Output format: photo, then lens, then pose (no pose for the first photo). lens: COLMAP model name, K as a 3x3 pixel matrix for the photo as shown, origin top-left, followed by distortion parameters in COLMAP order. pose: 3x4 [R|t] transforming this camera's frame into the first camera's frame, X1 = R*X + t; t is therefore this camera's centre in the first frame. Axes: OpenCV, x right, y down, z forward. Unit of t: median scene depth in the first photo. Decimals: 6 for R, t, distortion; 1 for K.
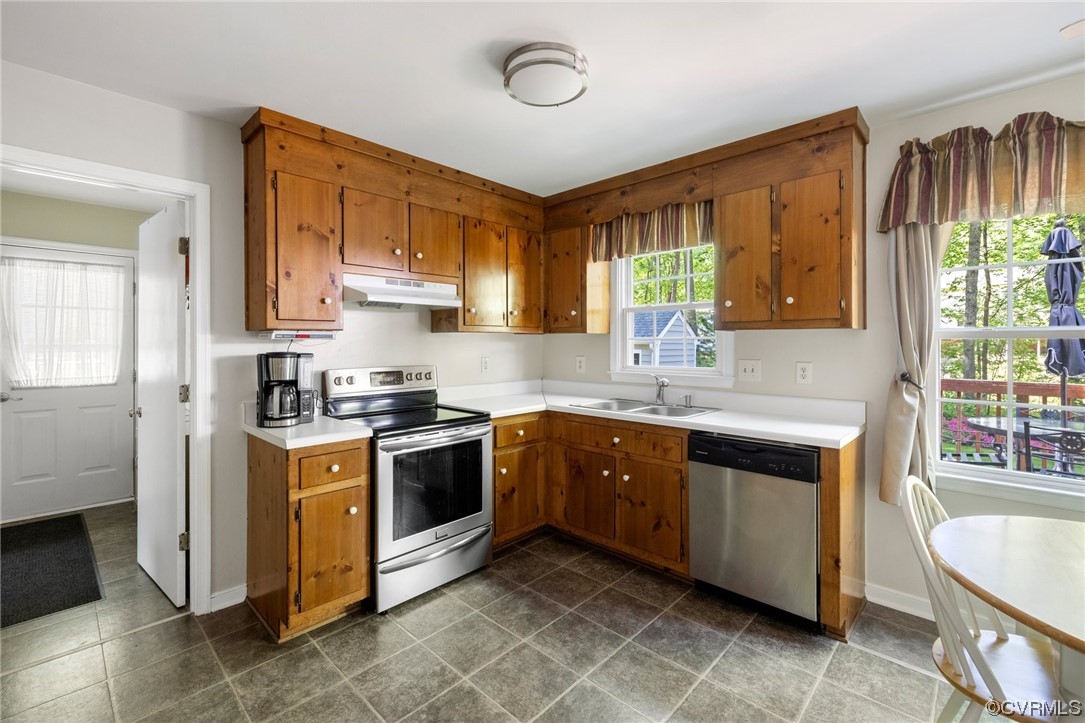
lens RADIAL K [[467.1, 0, 566.5], [0, 467.1, 348.4], [0, 0, 1]] dist [-0.000667, -0.000106]
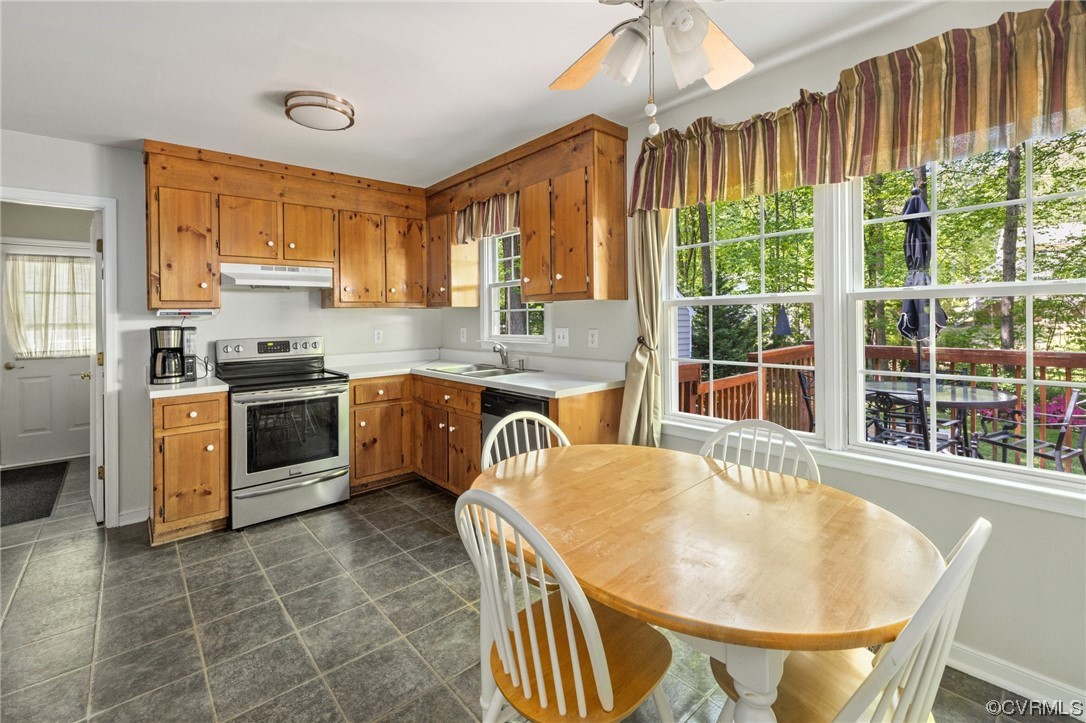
lens RADIAL K [[467.5, 0, 520.3], [0, 467.5, 320.0], [0, 0, 1]] dist [-0.000667, -0.000106]
pose [[0.994624, -0.014769, -0.102496, 0.469538], [0.014435, 0.999888, -0.004000, 0.009845], [0.102544, 0.002499, 0.994725, -0.175211]]
